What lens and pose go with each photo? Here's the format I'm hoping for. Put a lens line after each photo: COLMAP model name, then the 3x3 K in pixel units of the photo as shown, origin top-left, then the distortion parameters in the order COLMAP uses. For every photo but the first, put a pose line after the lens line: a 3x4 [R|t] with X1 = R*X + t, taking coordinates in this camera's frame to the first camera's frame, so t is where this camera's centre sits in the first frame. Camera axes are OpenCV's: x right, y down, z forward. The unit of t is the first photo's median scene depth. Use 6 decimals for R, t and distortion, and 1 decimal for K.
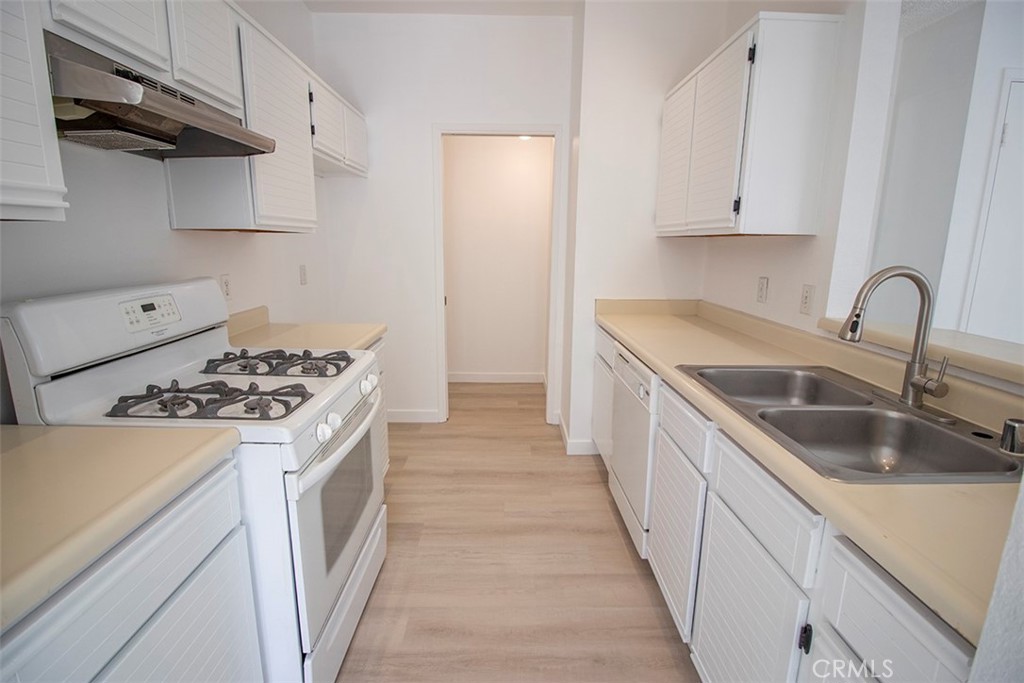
lens RADIAL K [[476.2, 0, 506.4], [0, 476.2, 336.1], [0, 0, 1]] dist [-0.004129, -0.009731]
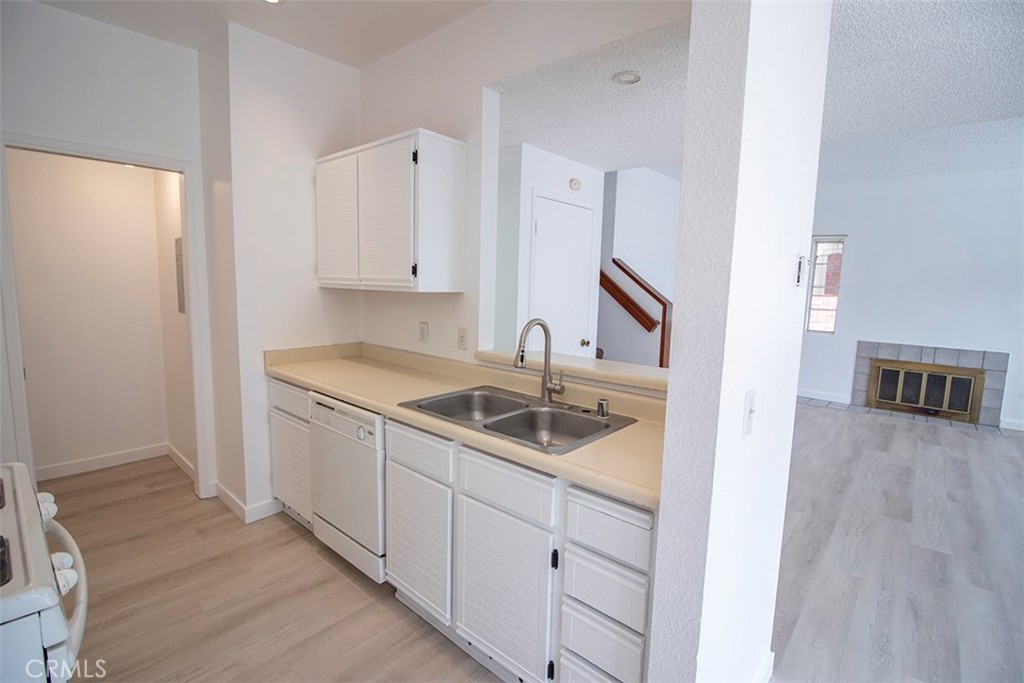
lens RADIAL K [[476.2, 0, 509.6], [0, 476.2, 334.8], [0, 0, 1]] dist [-0.004129, -0.009731]
pose [[0.667824, -0.075604, 0.740470, -0.314629], [0.127085, 0.991802, -0.013351, -0.057176], [-0.733390, 0.103018, 0.671957, -0.023245]]
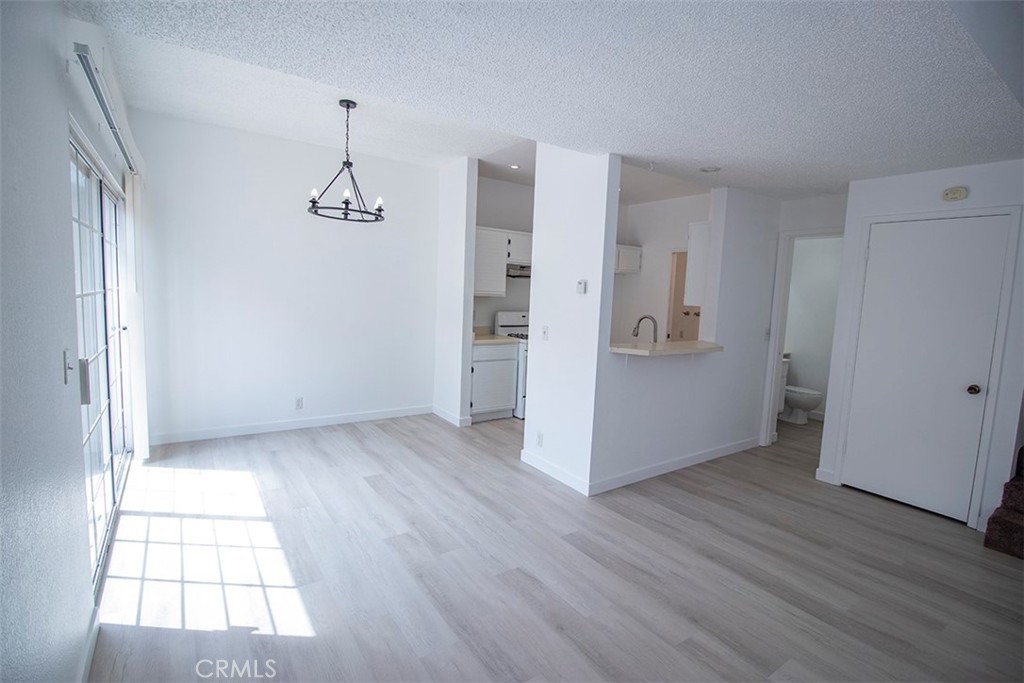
lens RADIAL K [[476.2, 0, 512.1], [0, 476.2, 338.7], [0, 0, 1]] dist [-0.004129, -0.009731]
pose [[0.563122, 0.096058, -0.820772, 2.199210], [-0.195833, 0.980441, -0.019614, 0.194640], [0.802835, 0.171779, 0.570919, -1.194452]]
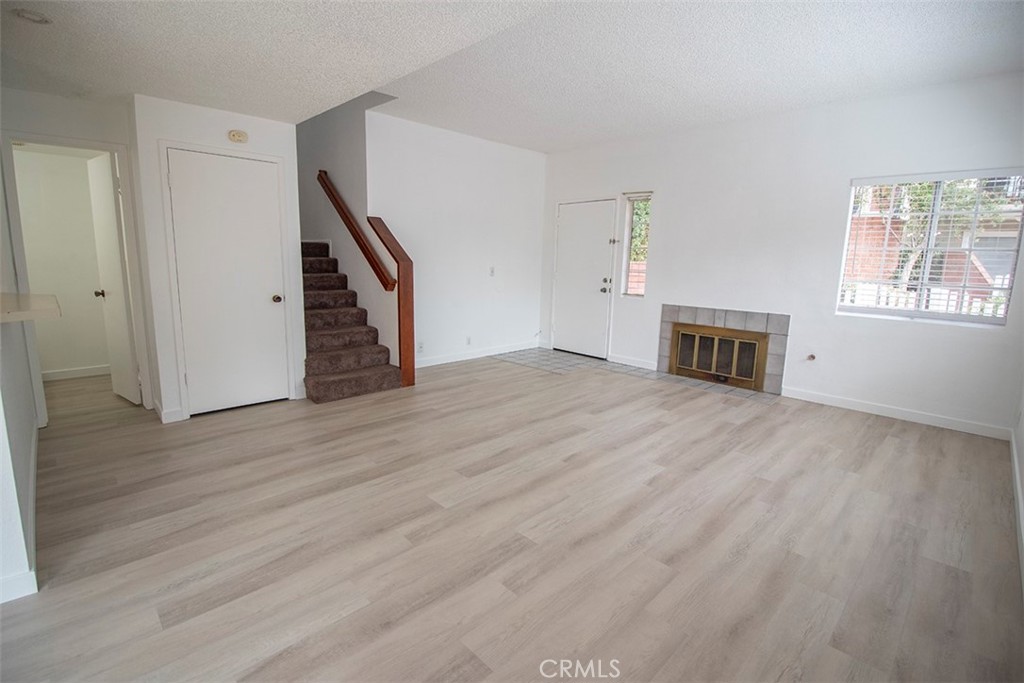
lens RADIAL K [[476.2, 0, 507.4], [0, 476.2, 333.4], [0, 0, 1]] dist [-0.004129, -0.009731]
pose [[0.719163, -0.102824, 0.687191, 0.897764], [0.122113, 0.992301, 0.020683, 0.269952], [-0.684027, 0.069041, 0.726182, -1.223130]]
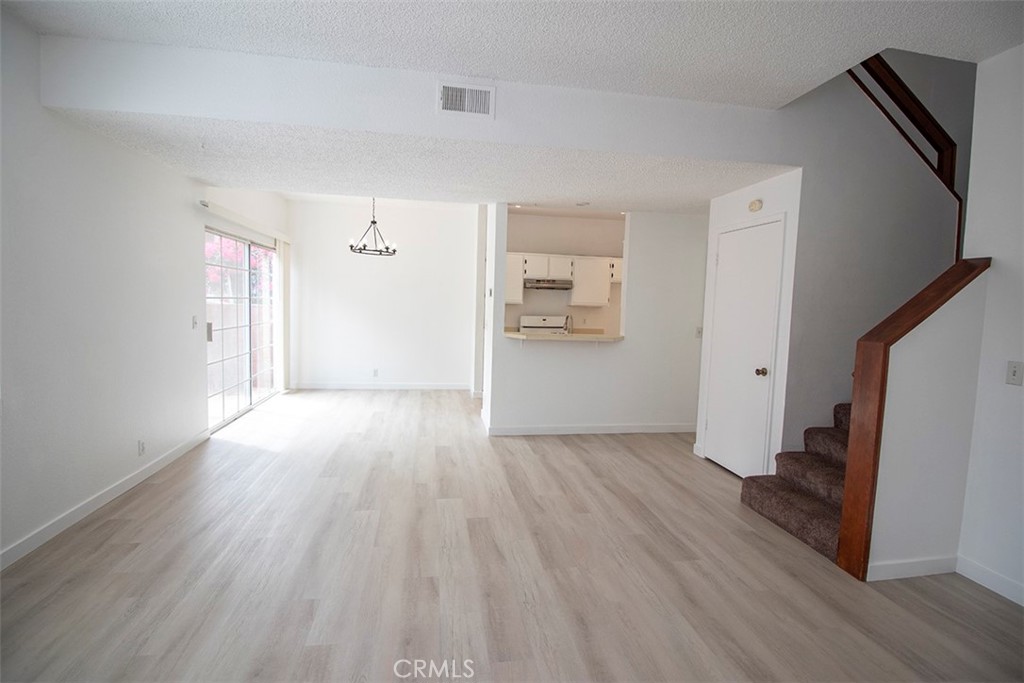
lens RADIAL K [[476.2, 0, 510.5], [0, 476.2, 337.0], [0, 0, 1]] dist [-0.004129, -0.009731]
pose [[0.154834, 0.067845, -0.985608, 3.660596], [-0.221776, 0.974564, 0.032245, 0.031137], [0.962726, 0.213592, 0.165943, -0.156562]]
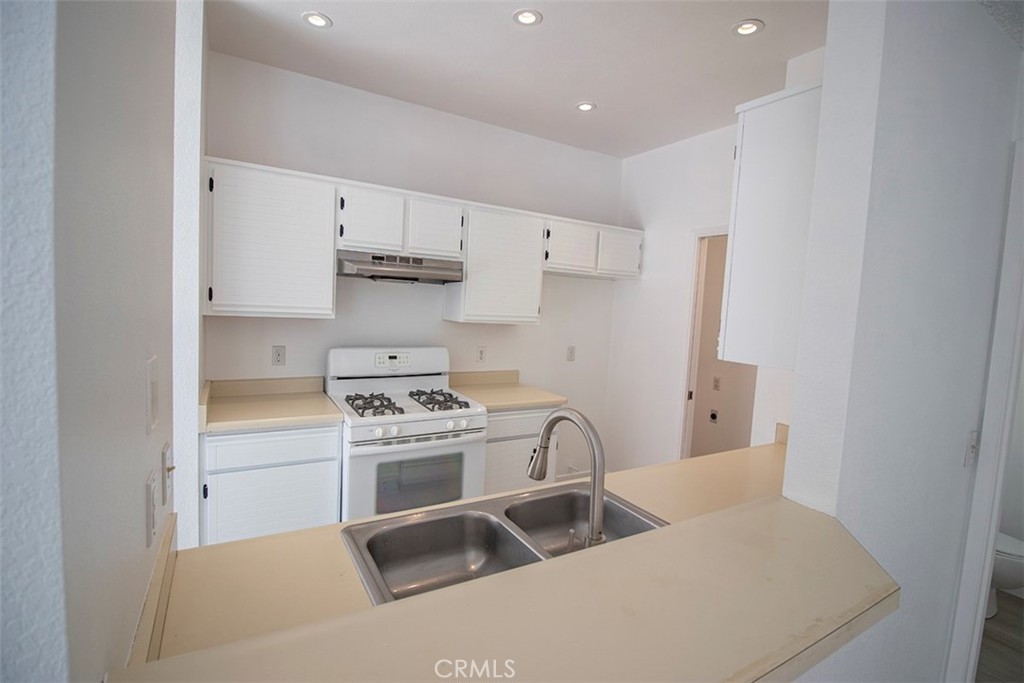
lens RADIAL K [[476.2, 0, 509.0], [0, 476.2, 337.3], [0, 0, 1]] dist [-0.004129, -0.009731]
pose [[0.498676, 0.082070, -0.862895, 1.089568], [-0.216794, 0.975677, -0.032490, -0.159258], [0.839240, 0.203272, 0.504339, 0.299614]]
